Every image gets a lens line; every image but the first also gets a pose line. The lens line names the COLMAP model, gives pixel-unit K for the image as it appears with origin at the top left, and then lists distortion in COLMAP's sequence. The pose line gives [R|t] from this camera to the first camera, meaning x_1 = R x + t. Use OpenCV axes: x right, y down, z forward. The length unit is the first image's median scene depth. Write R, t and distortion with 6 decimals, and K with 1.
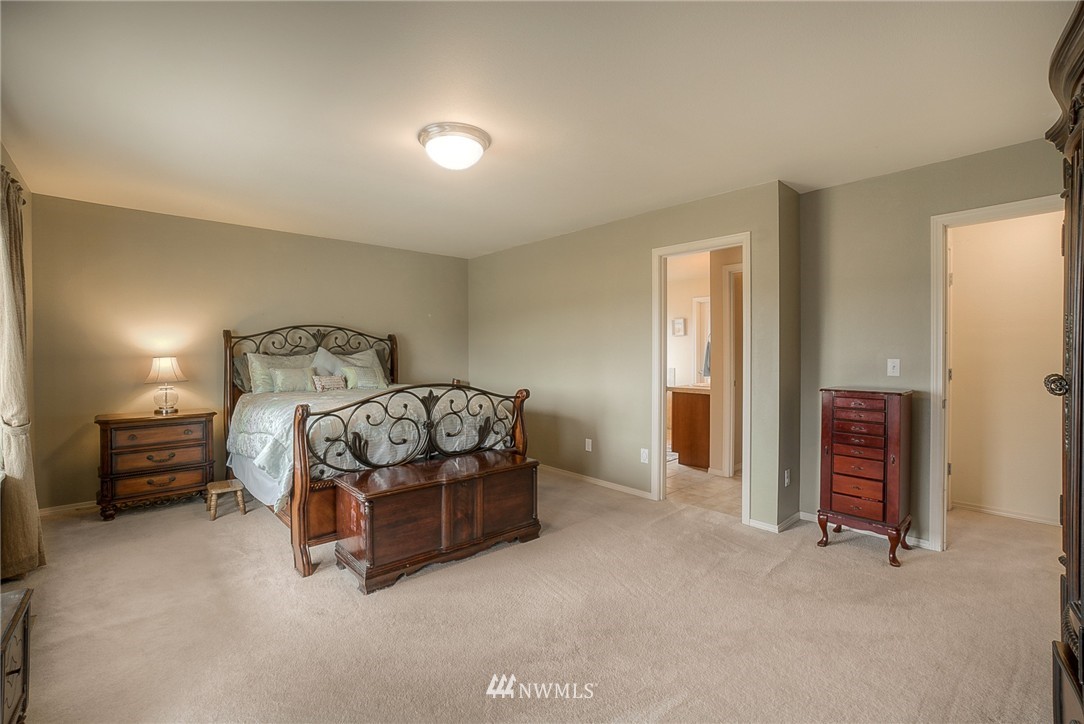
lens RADIAL K [[474.9, 0, 542.6], [0, 474.9, 355.6], [0, 0, 1]] dist [-0.000872, 0.018786]
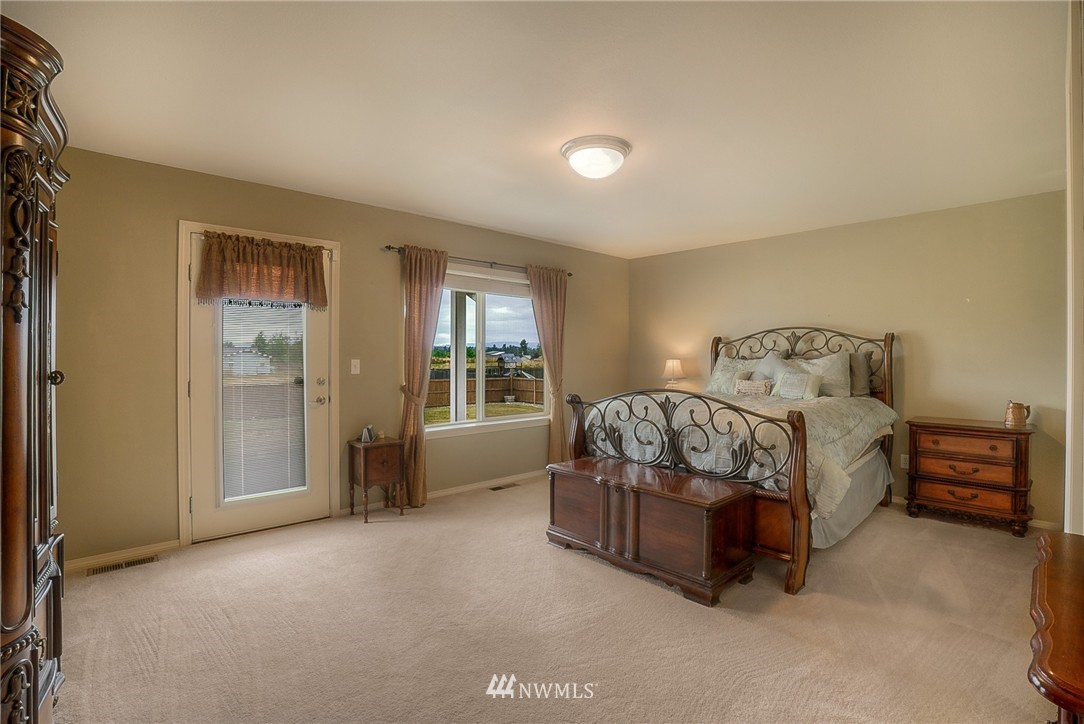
lens RADIAL K [[494.1, 0, 519.3], [0, 494.1, 351.9], [0, 0, 1]] dist [-0.061232, 0.022673]
pose [[0.022932, -0.006025, -0.999719, 0.710944], [-0.011901, 0.999909, -0.006299, -0.004607], [0.999666, 0.012042, 0.022858, 0.656892]]
